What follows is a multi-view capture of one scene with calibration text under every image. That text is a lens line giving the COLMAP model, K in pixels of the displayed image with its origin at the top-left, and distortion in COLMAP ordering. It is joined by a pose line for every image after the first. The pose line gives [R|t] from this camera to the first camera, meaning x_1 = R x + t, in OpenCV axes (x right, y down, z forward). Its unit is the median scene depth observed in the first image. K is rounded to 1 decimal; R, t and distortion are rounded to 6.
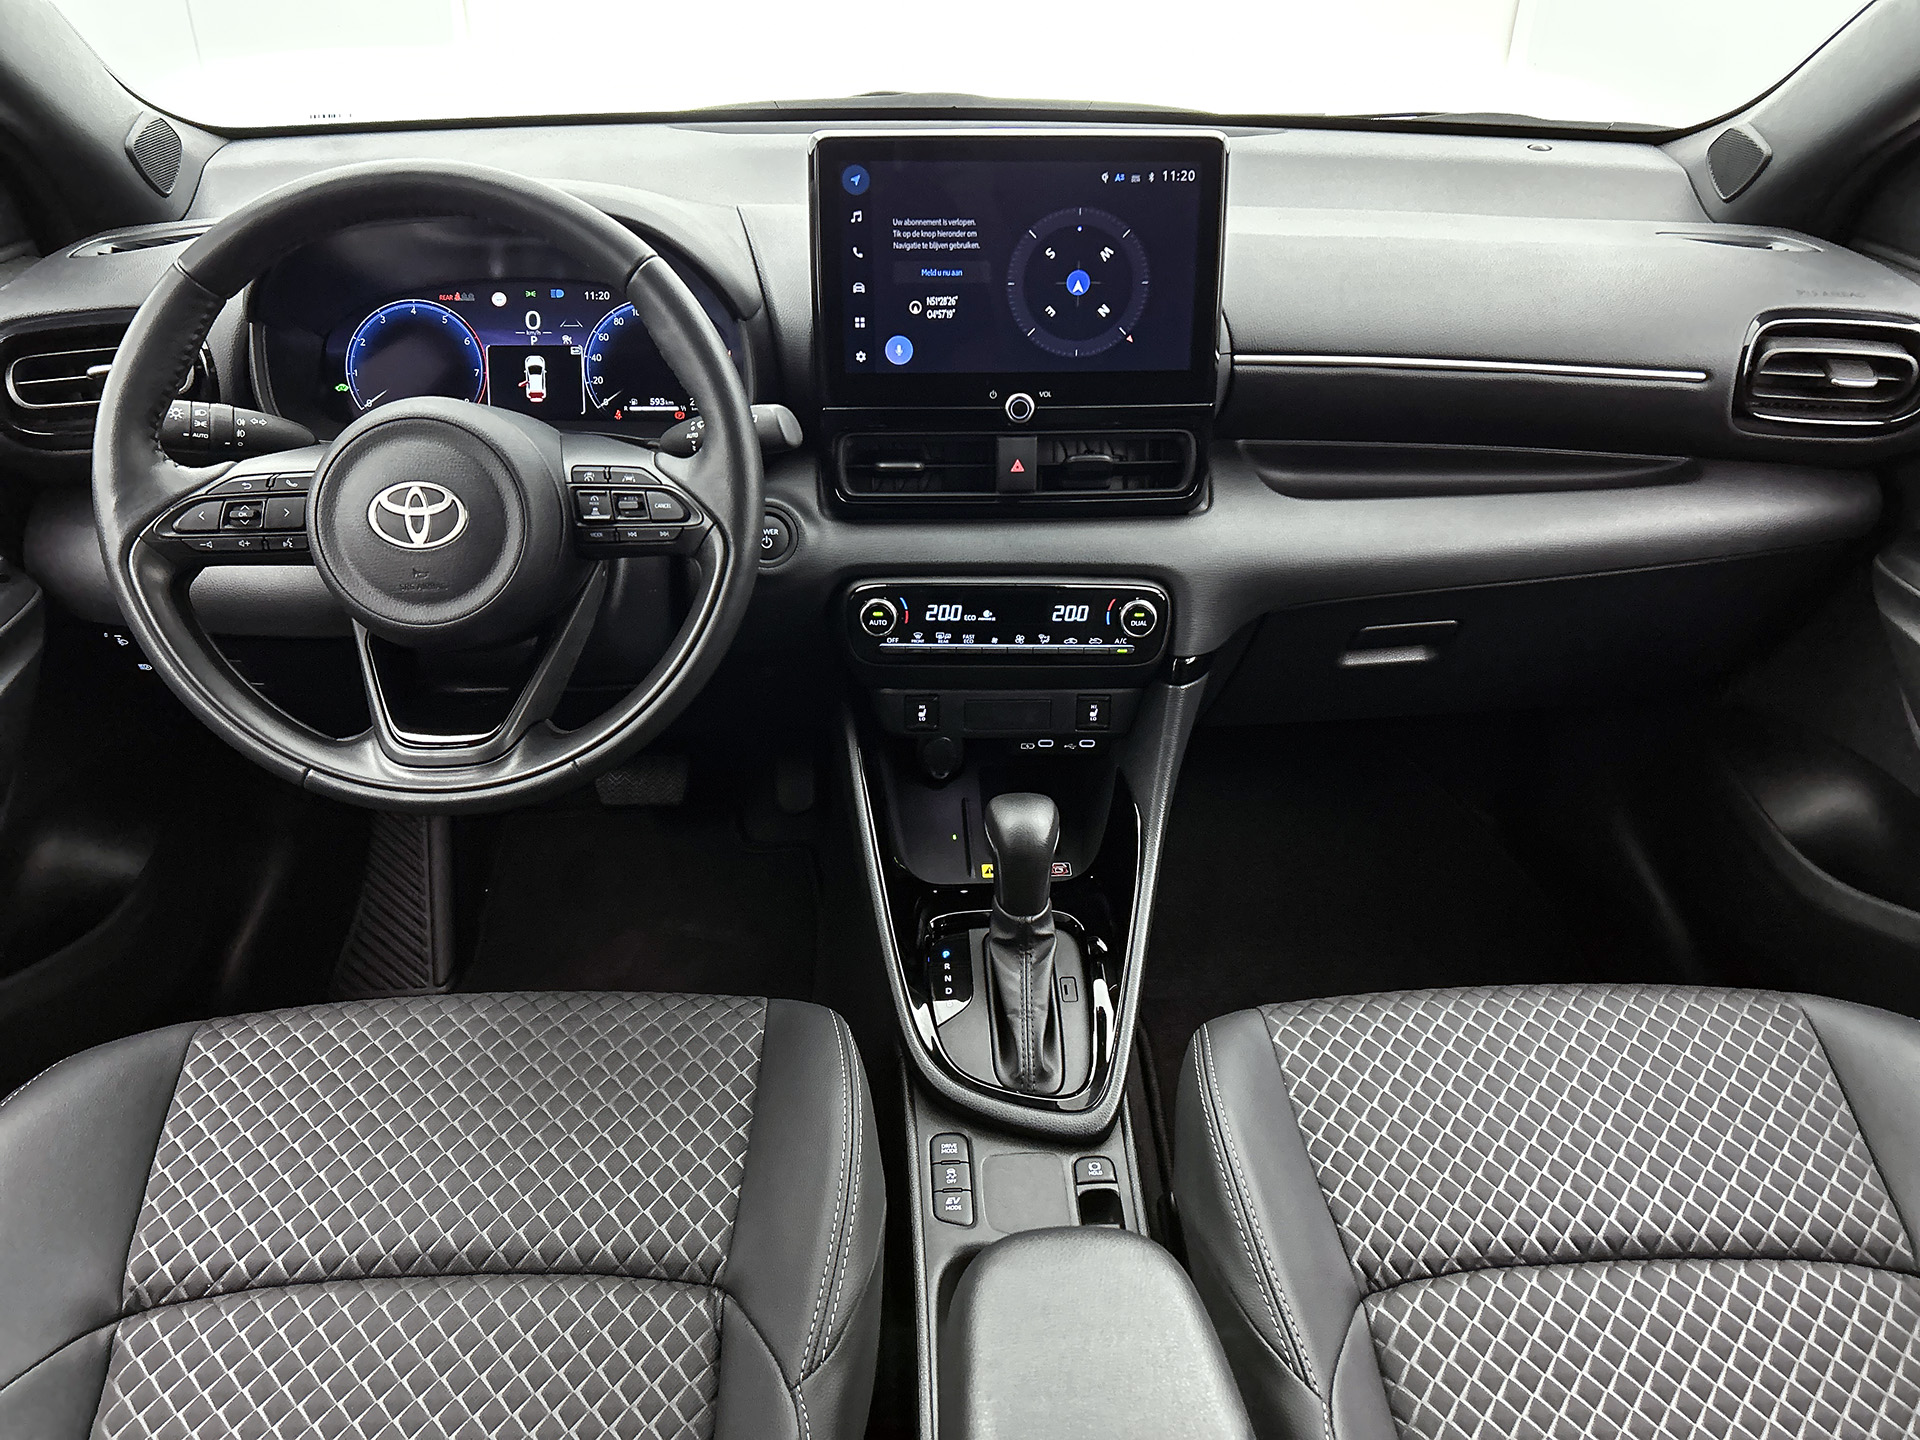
lens RADIAL K [[1451.8, 0, 969.1], [0, 1451.8, 720.5], [0, 0, 1]] dist [0.022990, -0.023363]
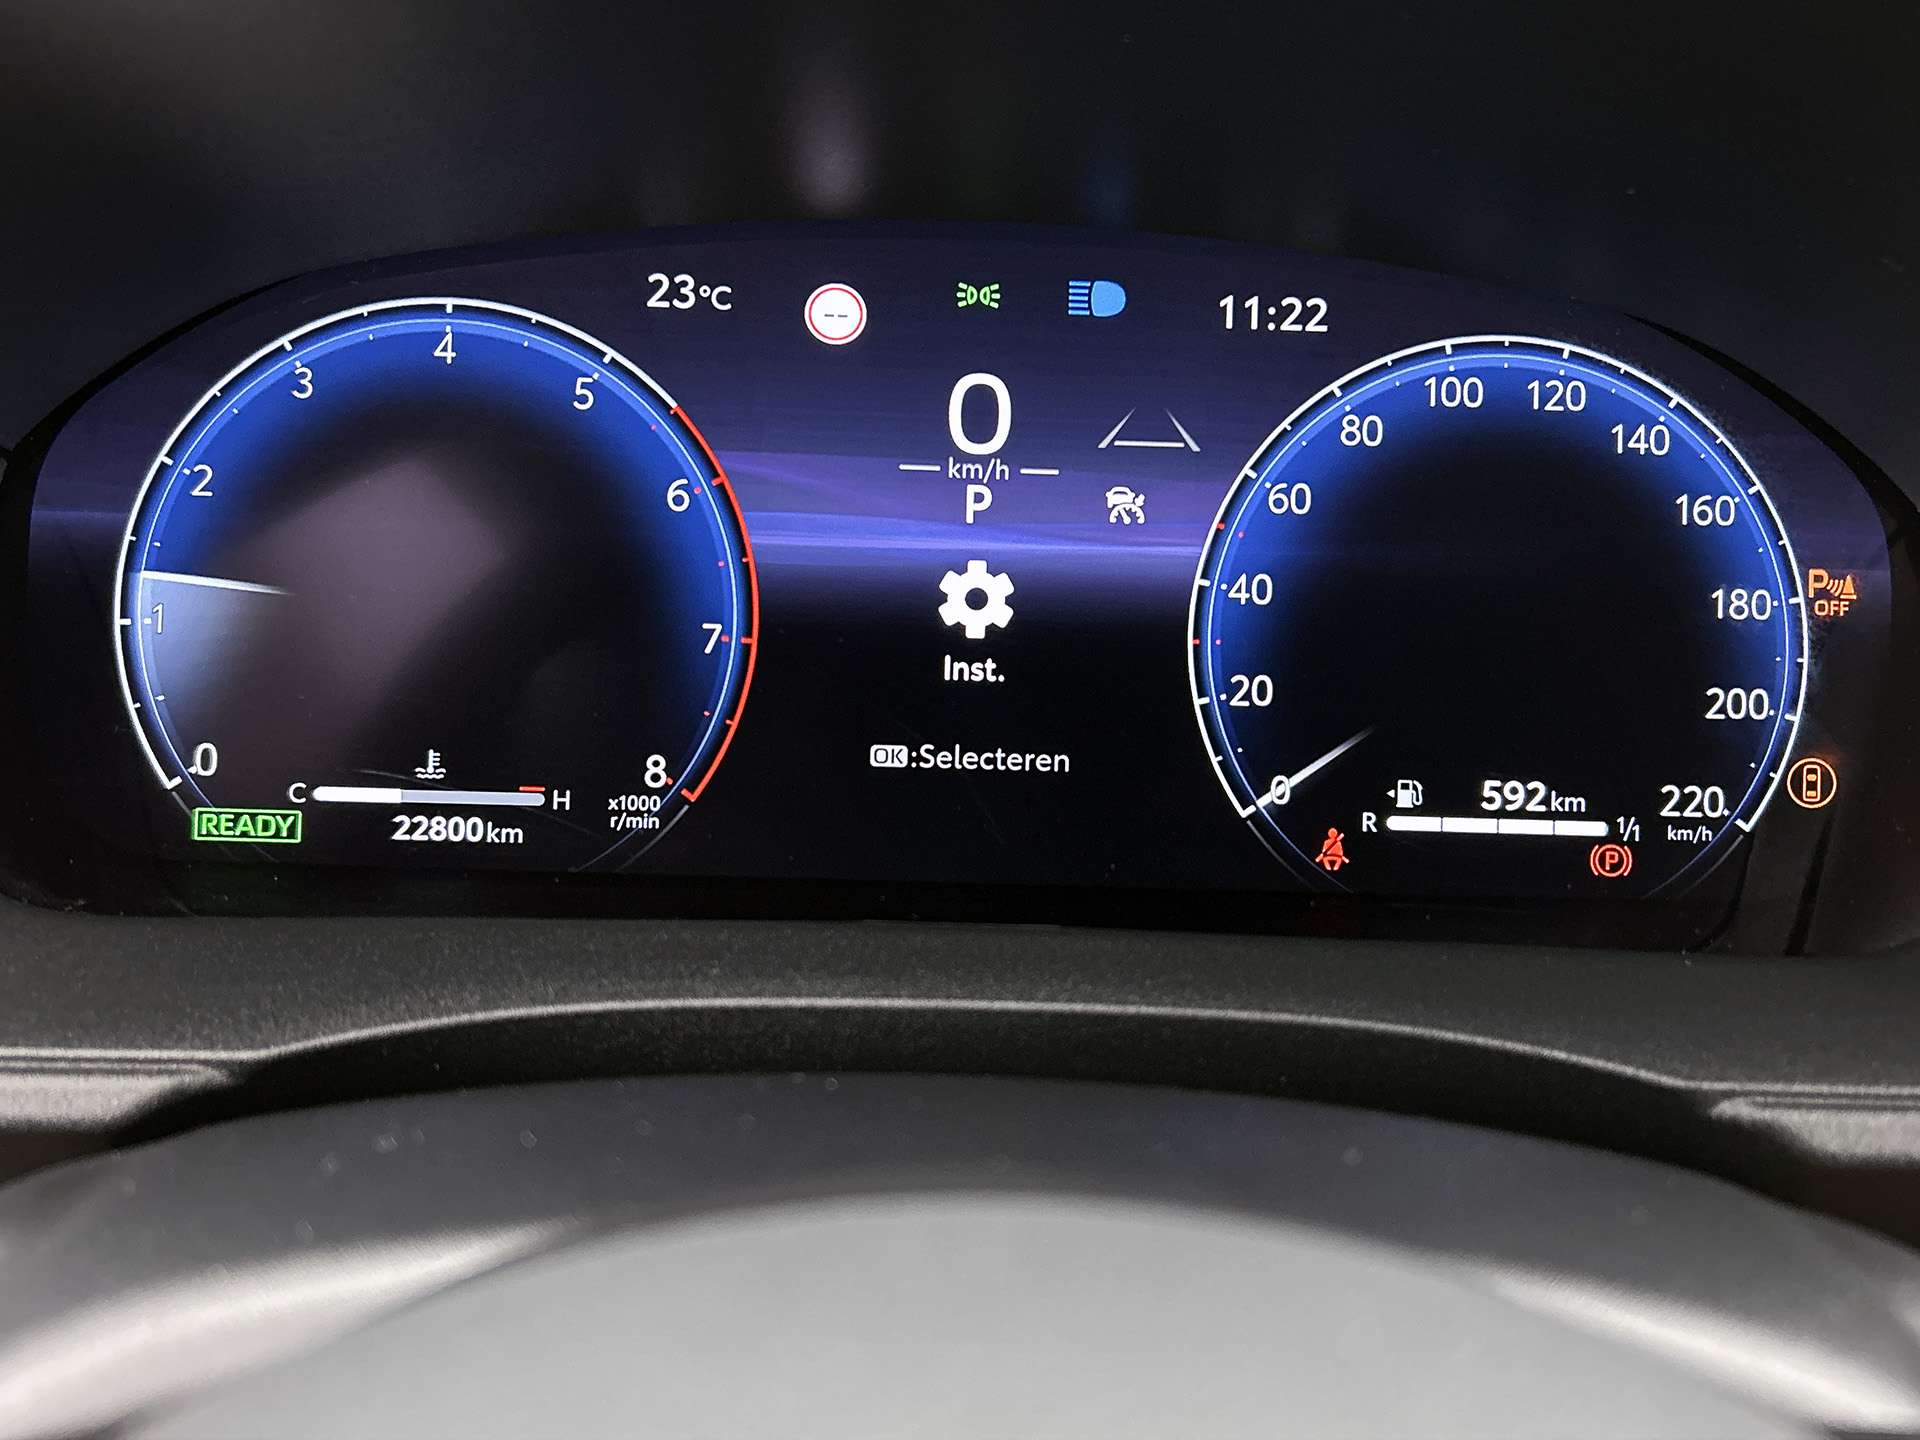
lens RADIAL K [[1656.6, 0, 928.3], [0, 1656.6, 719.8], [0, 0, 1]] dist [0.047178, -0.084682]
pose [[0.998336, 0.040498, -0.041042, -0.303004], [-0.044424, 0.994021, -0.099748, -0.209256], [0.036757, 0.101405, 0.994166, 0.776665]]
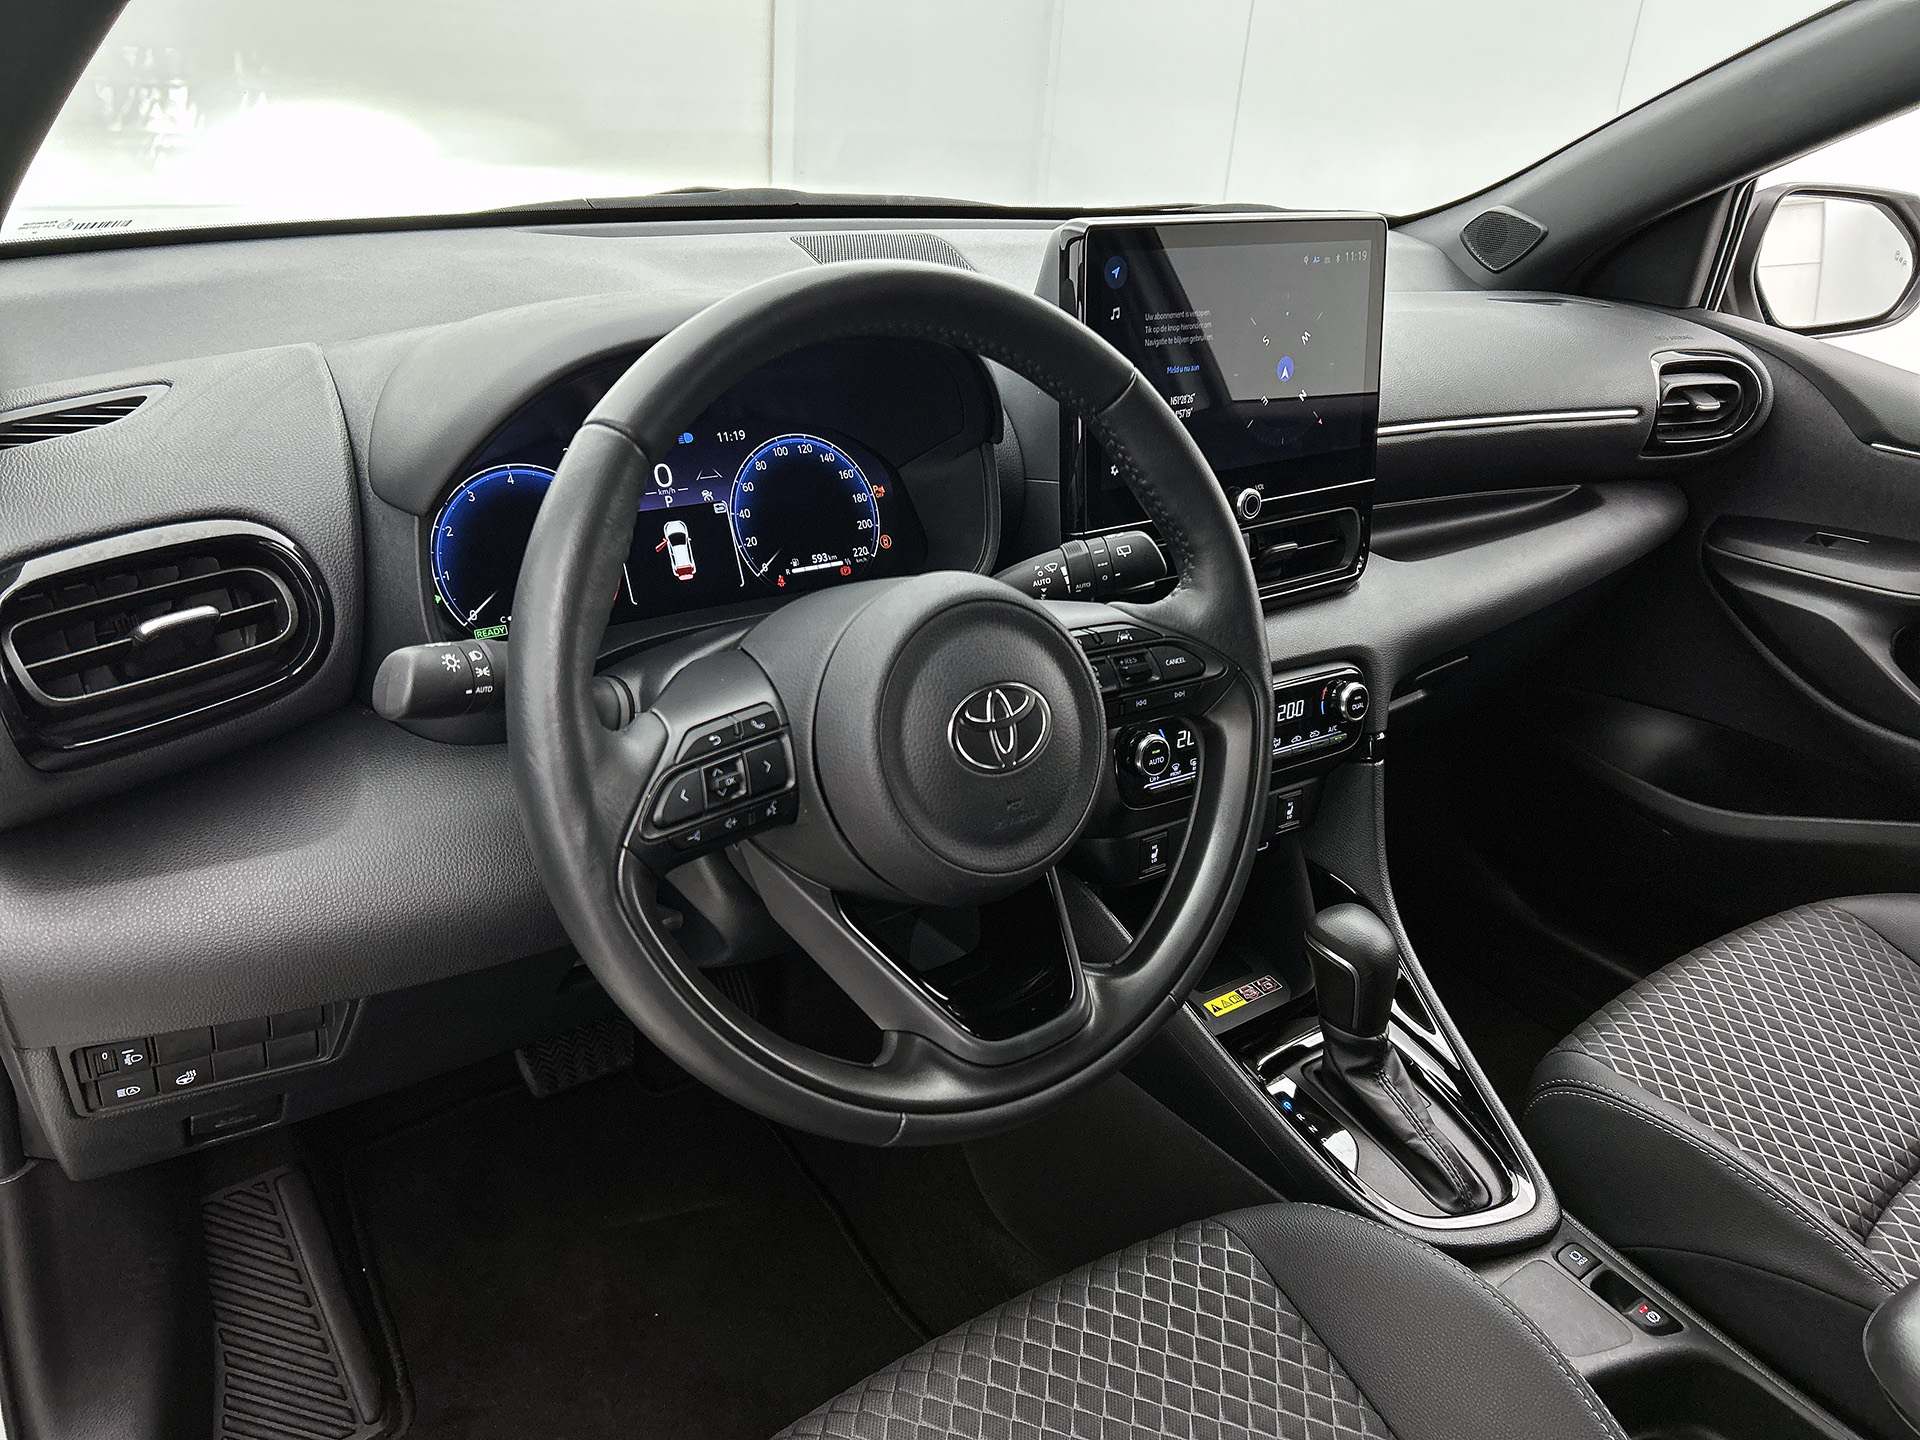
lens RADIAL K [[1451.8, 0, 963.7], [0, 1451.8, 726.3], [0, 0, 1]] dist [0.022990, -0.023363]
pose [[0.831526, -0.198549, 0.518790, -0.604222], [0.234226, 0.972176, -0.003354, -0.111674], [-0.503689, 0.124303, 0.854895, 0.298170]]
